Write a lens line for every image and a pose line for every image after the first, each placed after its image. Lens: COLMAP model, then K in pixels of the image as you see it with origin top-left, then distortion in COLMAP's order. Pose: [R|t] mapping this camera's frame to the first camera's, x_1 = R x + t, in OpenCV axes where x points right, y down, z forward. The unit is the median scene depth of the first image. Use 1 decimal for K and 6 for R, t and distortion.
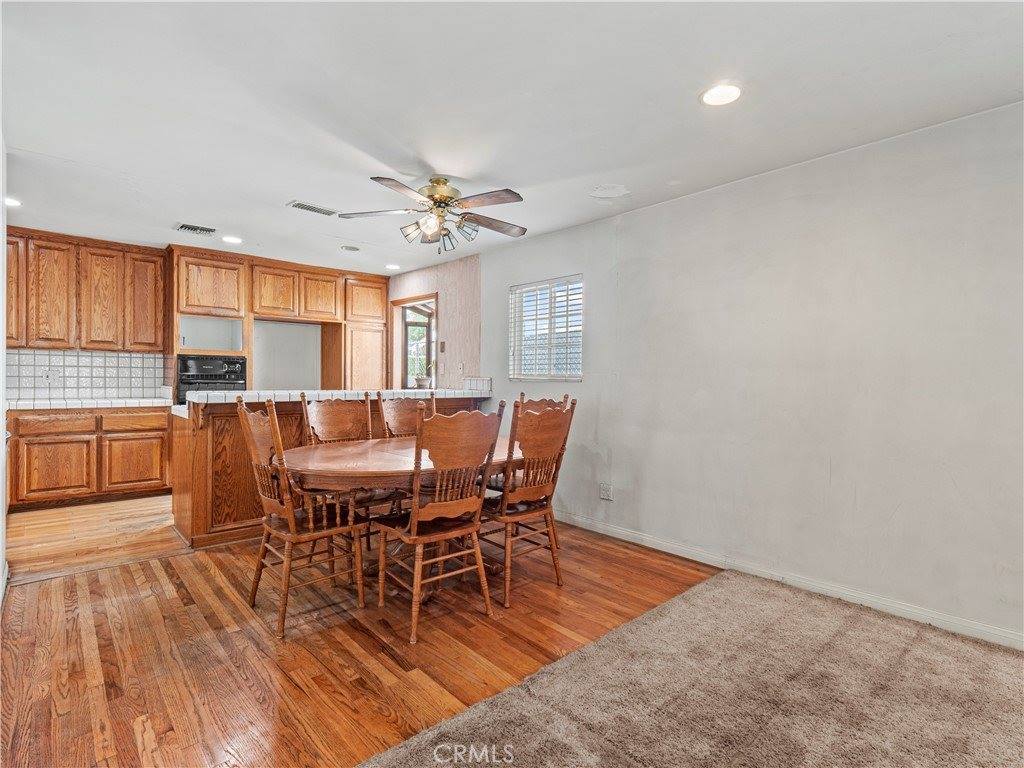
lens RADIAL K [[513.5, 0, 522.3], [0, 513.5, 385.4], [0, 0, 1]] dist [-0.008581, -0.000475]
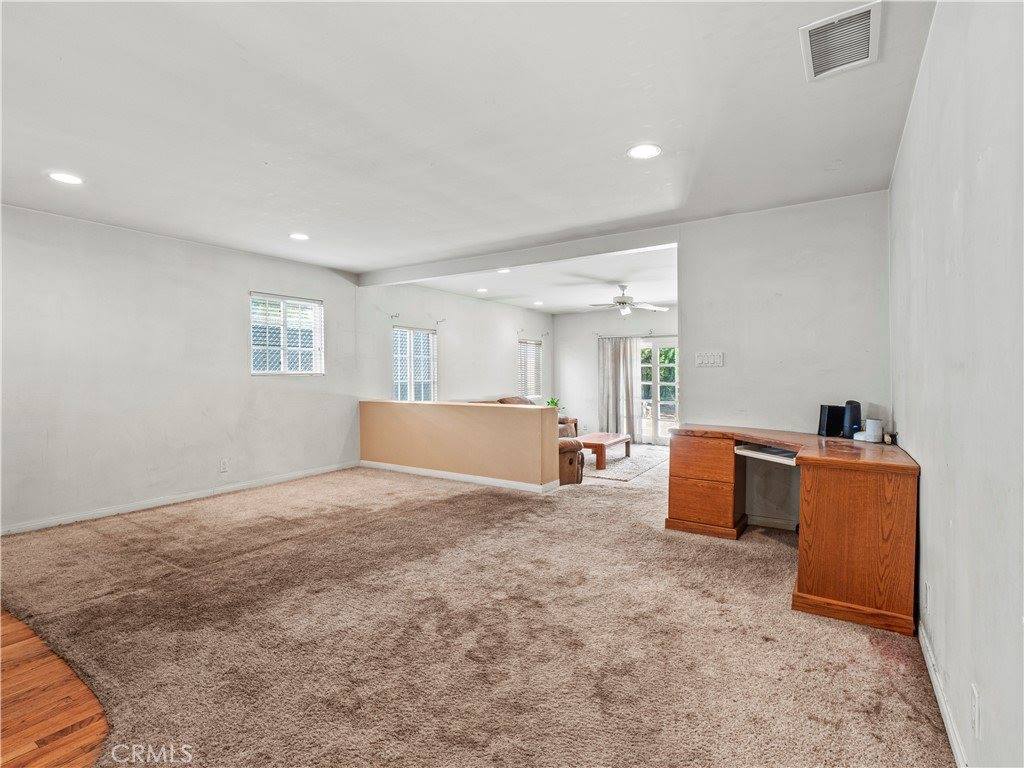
lens RADIAL K [[510.6, 0, 512.1], [0, 510.6, 382.2], [0, 0, 1]] dist [0.002084, -0.008360]
pose [[-0.246989, -0.027598, 0.968625, -0.617825], [0.017838, 0.999296, 0.033020, -0.004060], [-0.968854, 0.025434, -0.246323, 0.063324]]
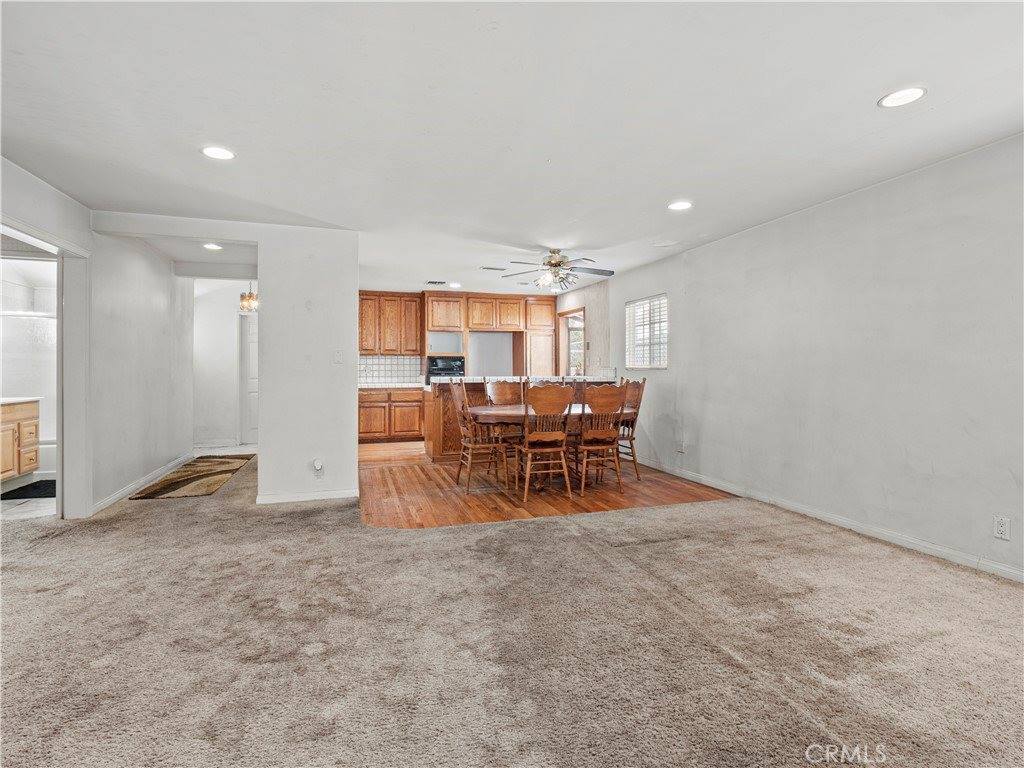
lens RADIAL K [[510.0, 0, 513.0], [0, 510.0, 366.6], [0, 0, 1]] dist [0.001440, -0.000170]
pose [[0.906978, -0.015599, -0.420889, 0.283425], [0.006531, 0.999715, -0.022977, 0.013400], [0.421127, 0.018091, 0.906821, -0.396467]]
